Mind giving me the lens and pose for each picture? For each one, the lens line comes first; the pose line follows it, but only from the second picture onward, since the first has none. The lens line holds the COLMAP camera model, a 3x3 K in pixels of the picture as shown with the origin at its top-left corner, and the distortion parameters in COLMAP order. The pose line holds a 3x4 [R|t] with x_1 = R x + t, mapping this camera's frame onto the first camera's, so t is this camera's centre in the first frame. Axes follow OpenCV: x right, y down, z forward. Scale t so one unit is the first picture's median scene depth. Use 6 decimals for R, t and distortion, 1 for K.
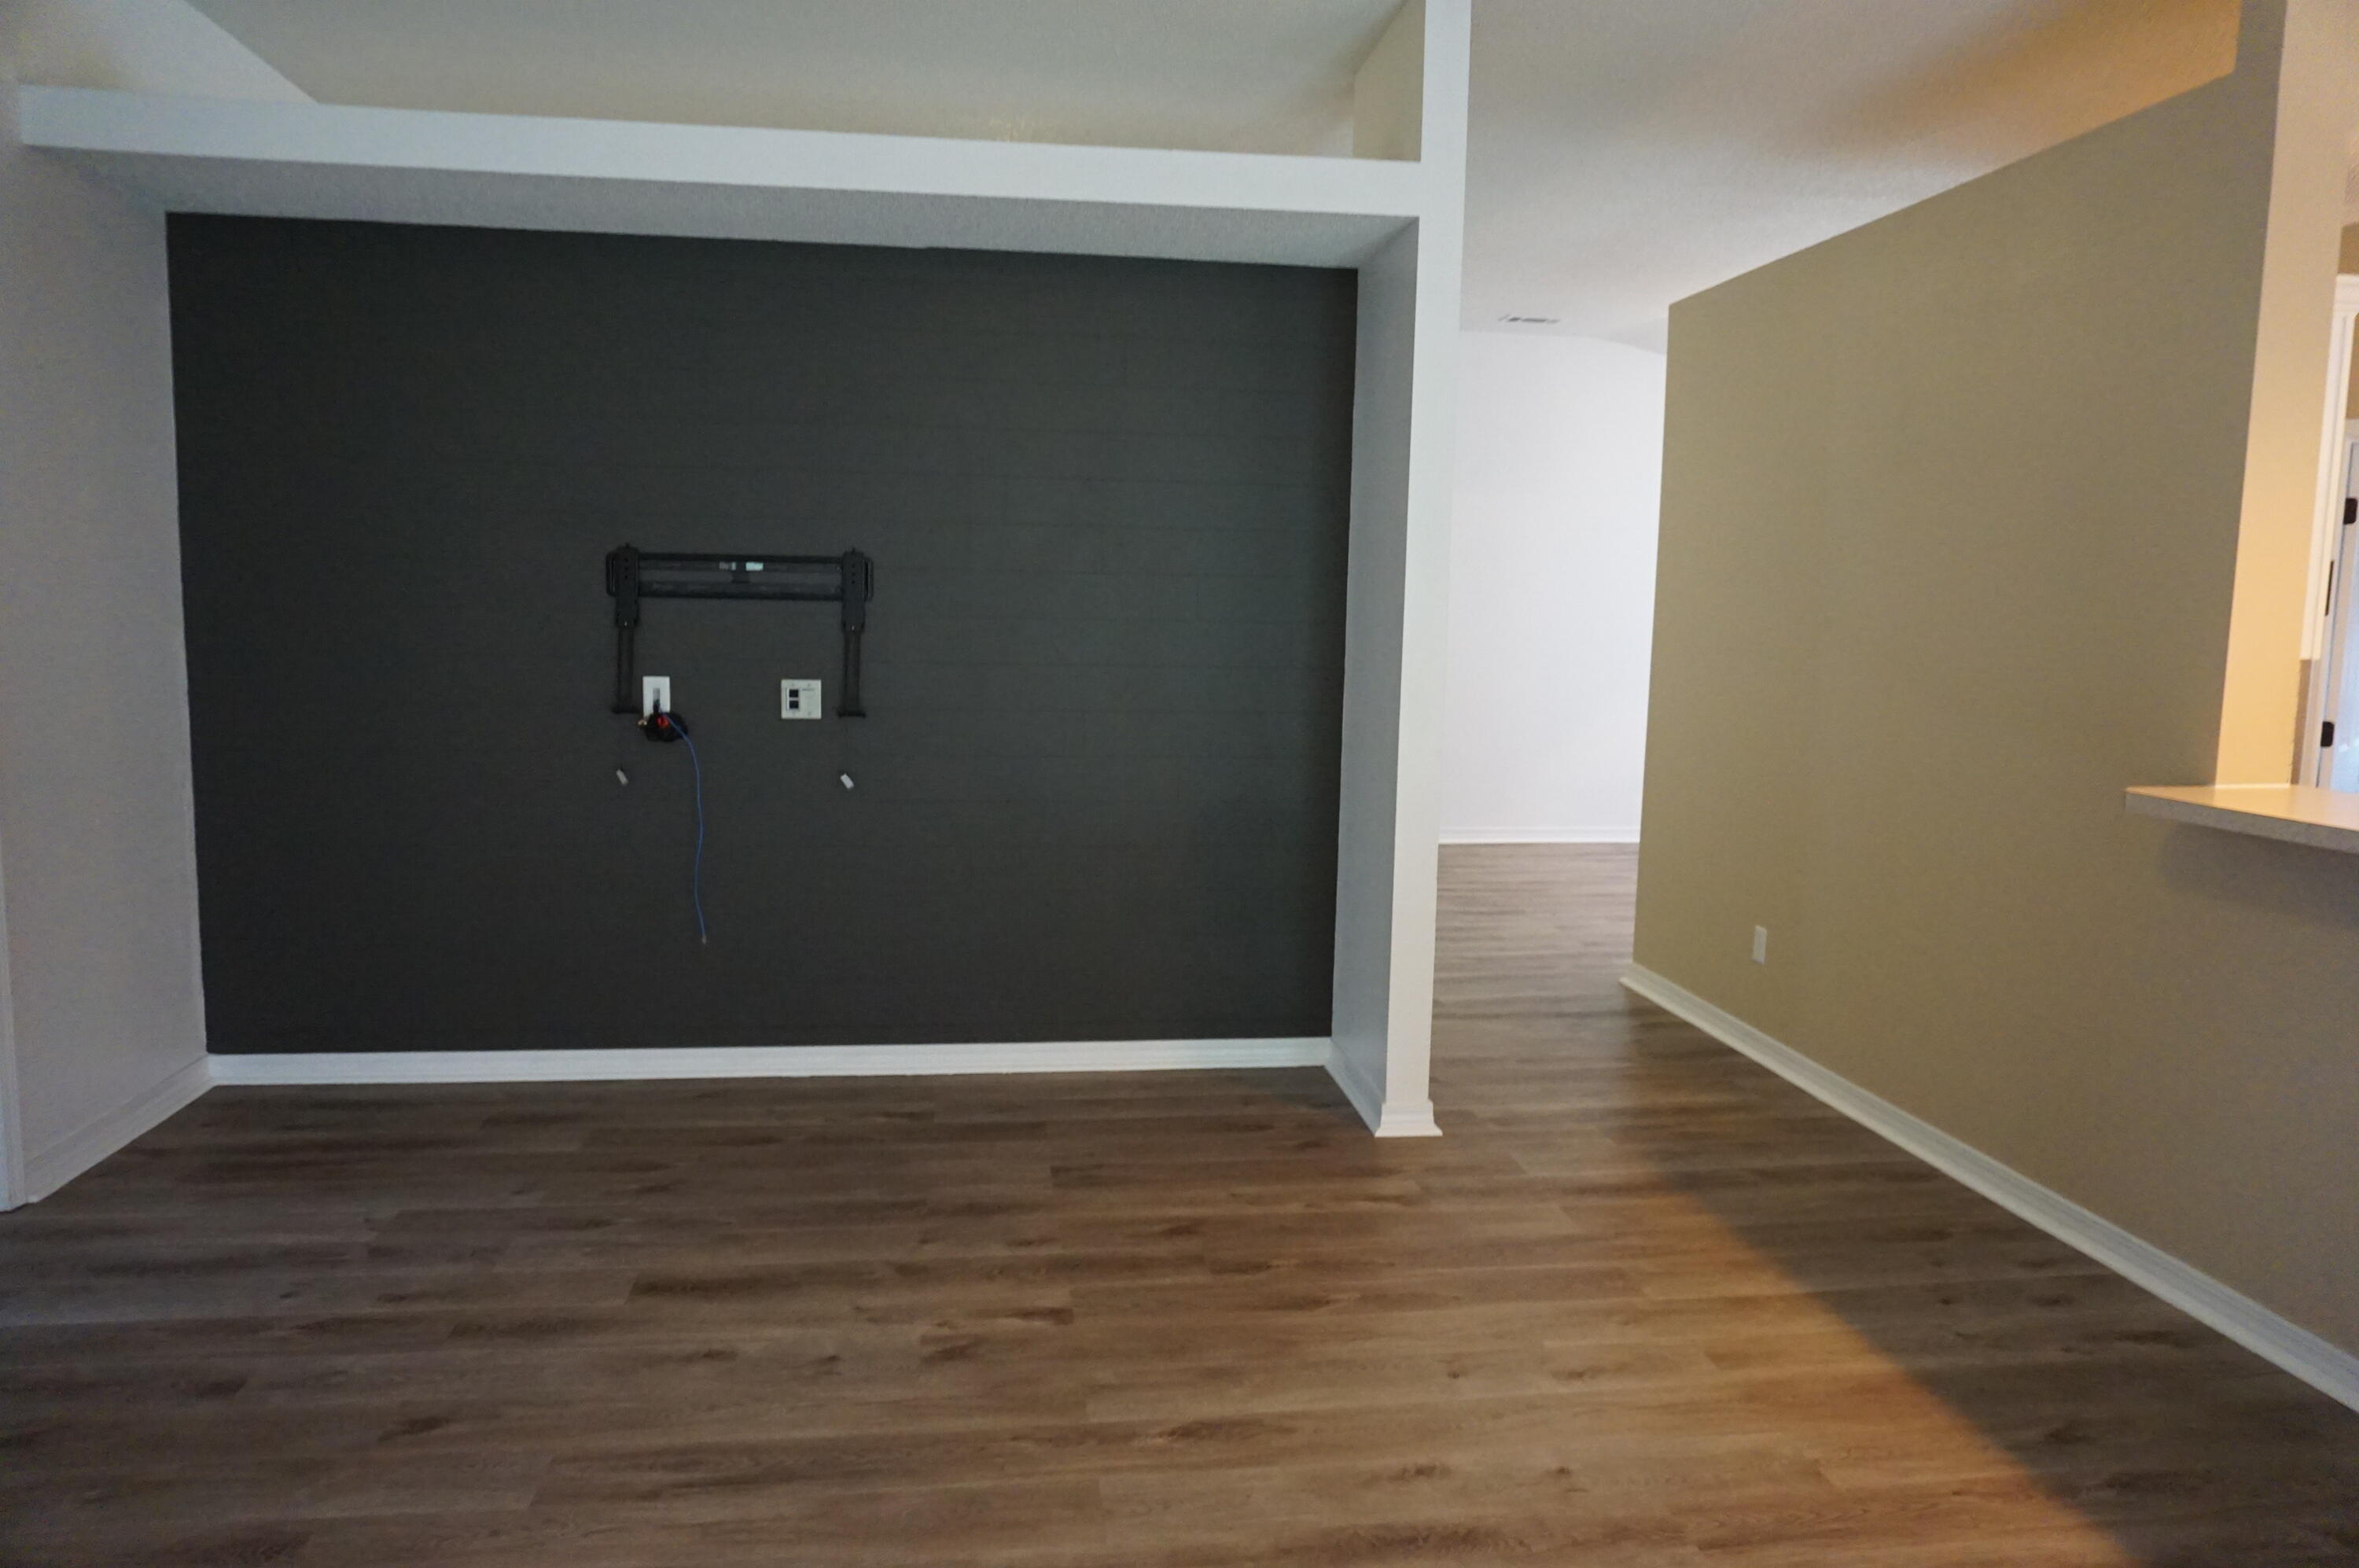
lens RADIAL K [[1580.8, 0, 1175.6], [0, 1580.8, 793.6], [0, 0, 1]] dist [-0.049940, 0.035217]
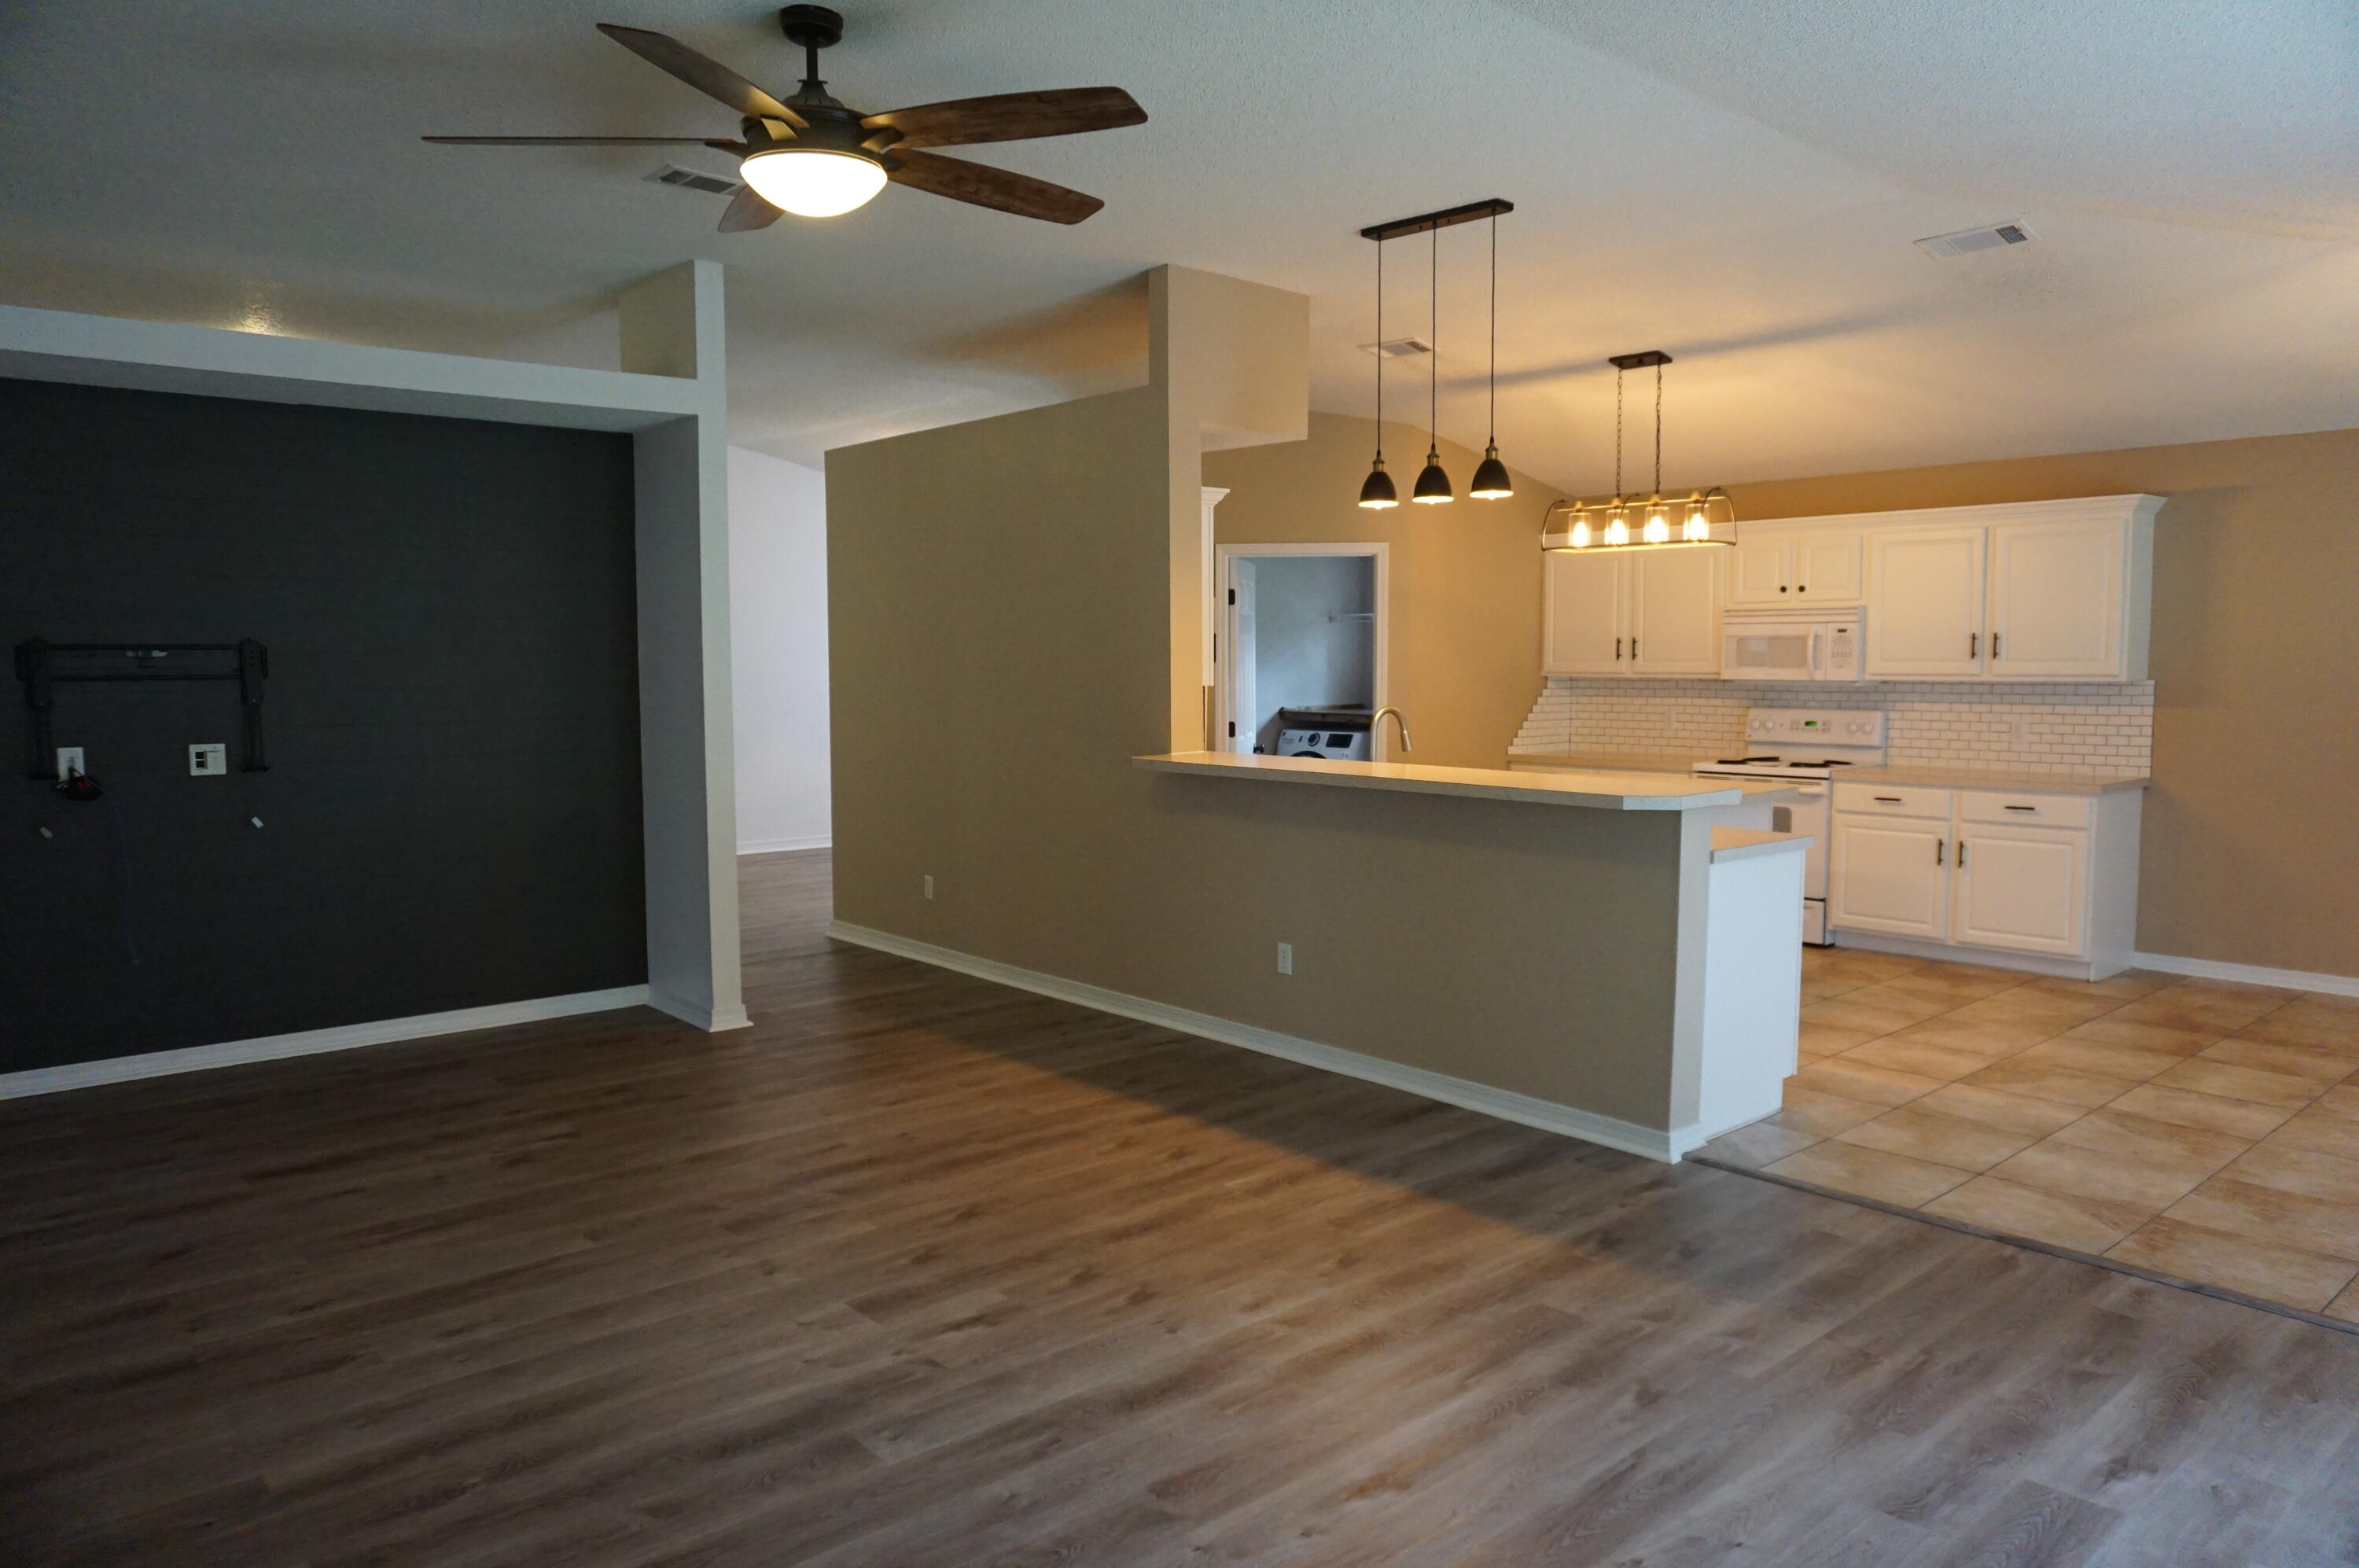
lens RADIAL K [[1580.8, 0, 1179.8], [0, 1580.8, 798.2], [0, 0, 1]] dist [-0.049940, 0.035217]
pose [[0.834345, -0.071953, 0.546526, -0.328548], [0.086047, 0.996291, -0.000195, 0.043562], [-0.544485, 0.047190, 0.837442, -0.531598]]
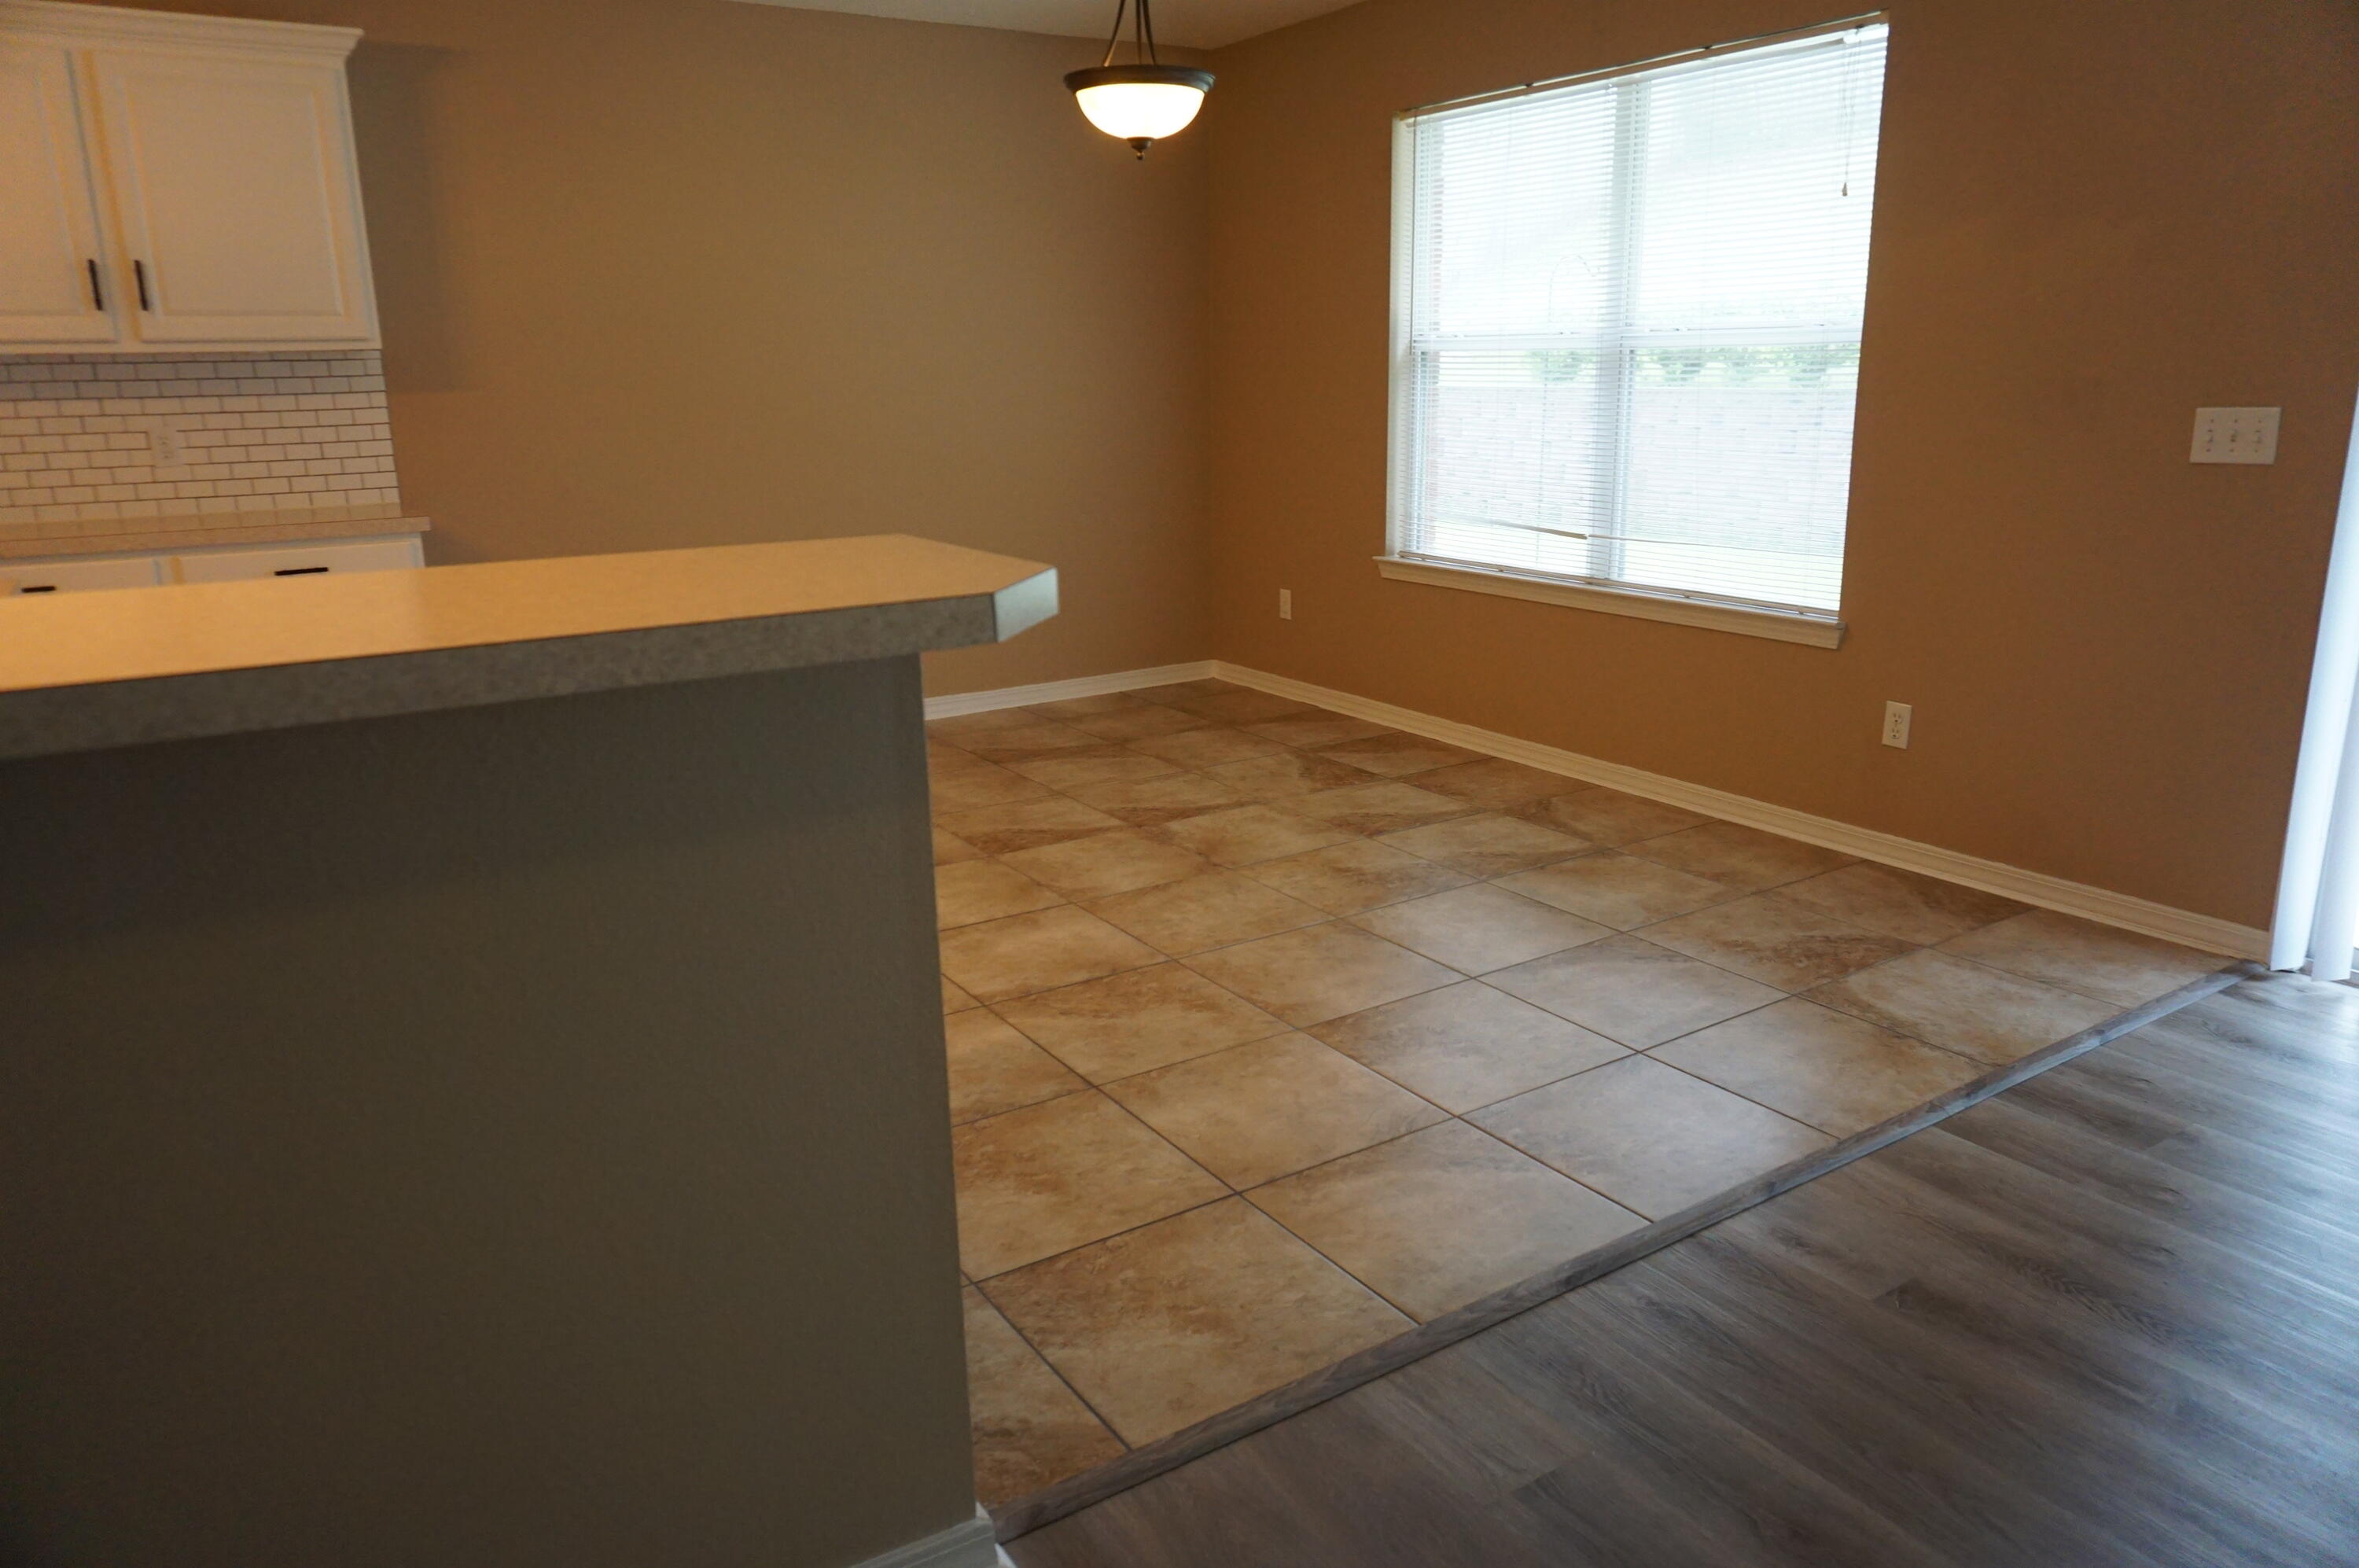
lens RADIAL K [[1580.8, 0, 1213.9], [0, 1580.8, 772.2], [0, 0, 1]] dist [-0.049940, 0.035217]
pose [[-0.431006, -0.231879, 0.872047, 0.283655], [0.117293, 0.943822, 0.308936, 0.013143], [-0.894693, 0.235438, -0.379596, 0.360367]]
